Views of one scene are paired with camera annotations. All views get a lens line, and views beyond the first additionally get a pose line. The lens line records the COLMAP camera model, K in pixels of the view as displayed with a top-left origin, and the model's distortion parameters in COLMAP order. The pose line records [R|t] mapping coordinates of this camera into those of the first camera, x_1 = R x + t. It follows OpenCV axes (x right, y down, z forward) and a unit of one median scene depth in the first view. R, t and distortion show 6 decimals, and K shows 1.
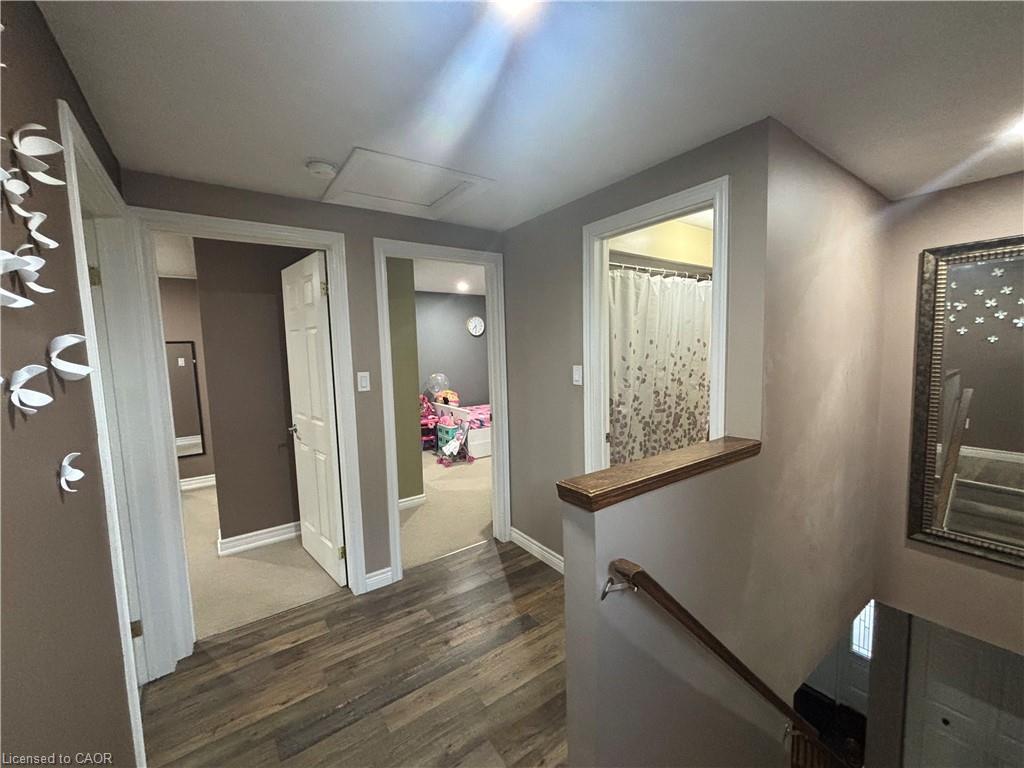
lens RADIAL K [[414.1, 0, 513.9], [0, 414.1, 384.2], [0, 0, 1]] dist [-0.001266, 0.001523]
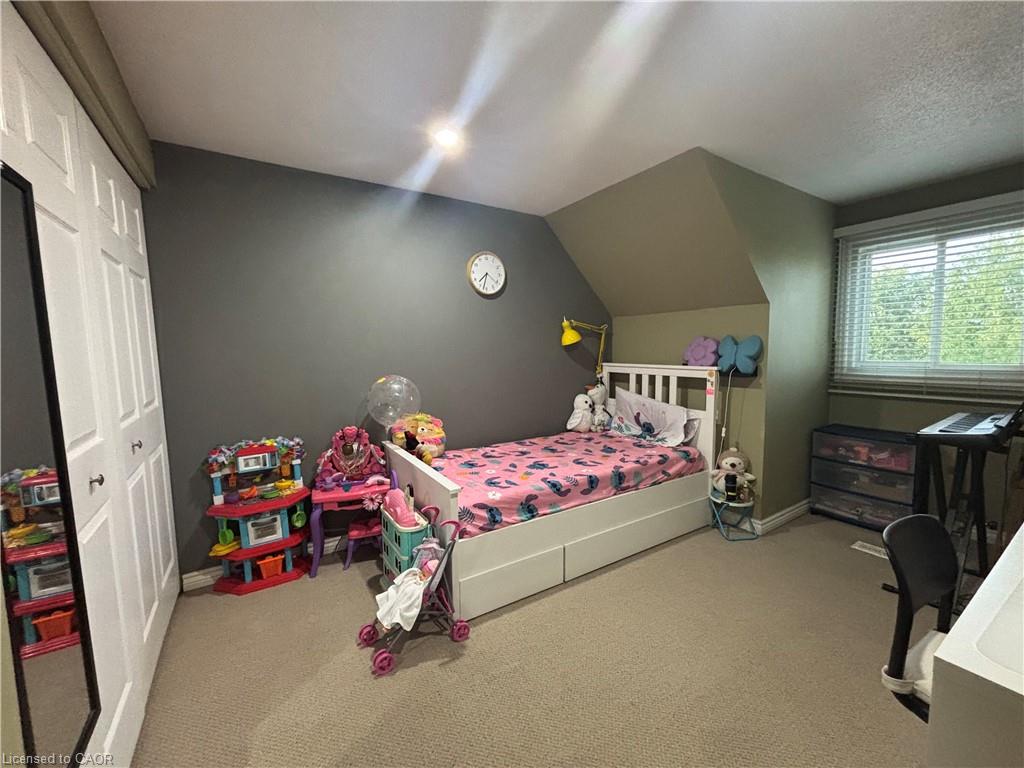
lens RADIAL K [[414.1, 0, 515.1], [0, 414.1, 385.6], [0, 0, 1]] dist [-0.001266, 0.001523]
pose [[0.999019, 0.021029, -0.038968, -0.043434], [-0.020855, 0.999771, 0.004858, -0.020936], [0.039062, -0.004041, 0.999229, 0.588283]]
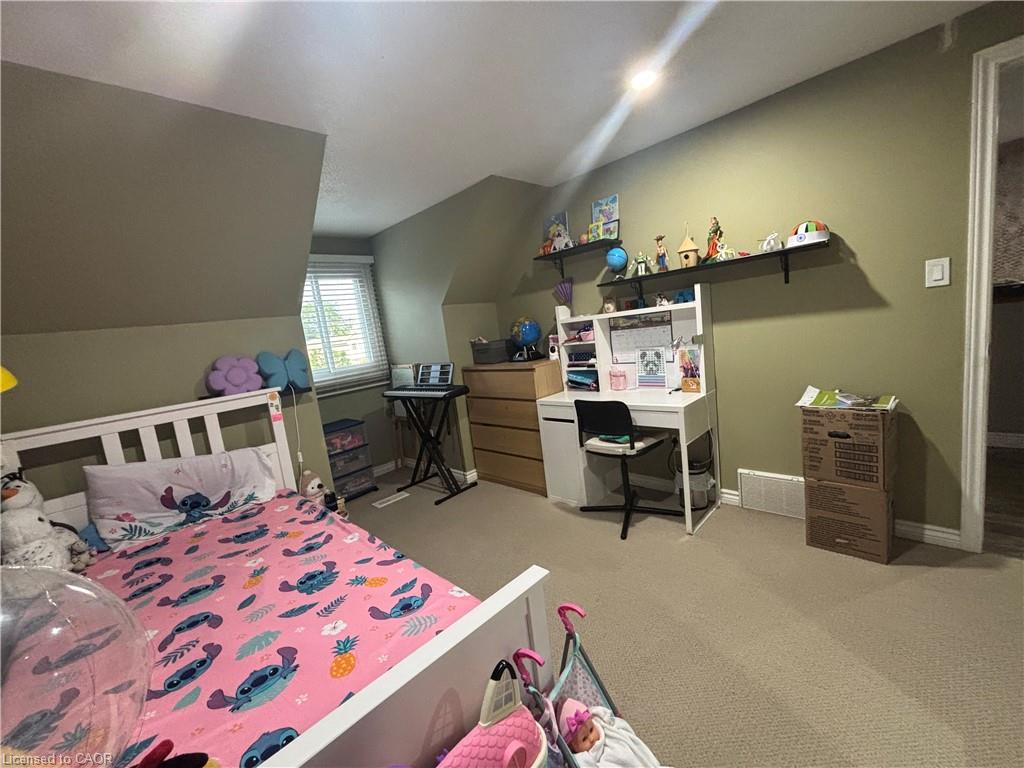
lens RADIAL K [[414.1, 0, 514.3], [0, 414.1, 382.5], [0, 0, 1]] dist [-0.001266, 0.001523]
pose [[-0.191301, -0.078017, 0.978426, -0.269866], [0.215855, 0.969088, 0.119476, -0.047239], [-0.957502, 0.234054, -0.168547, 0.914980]]
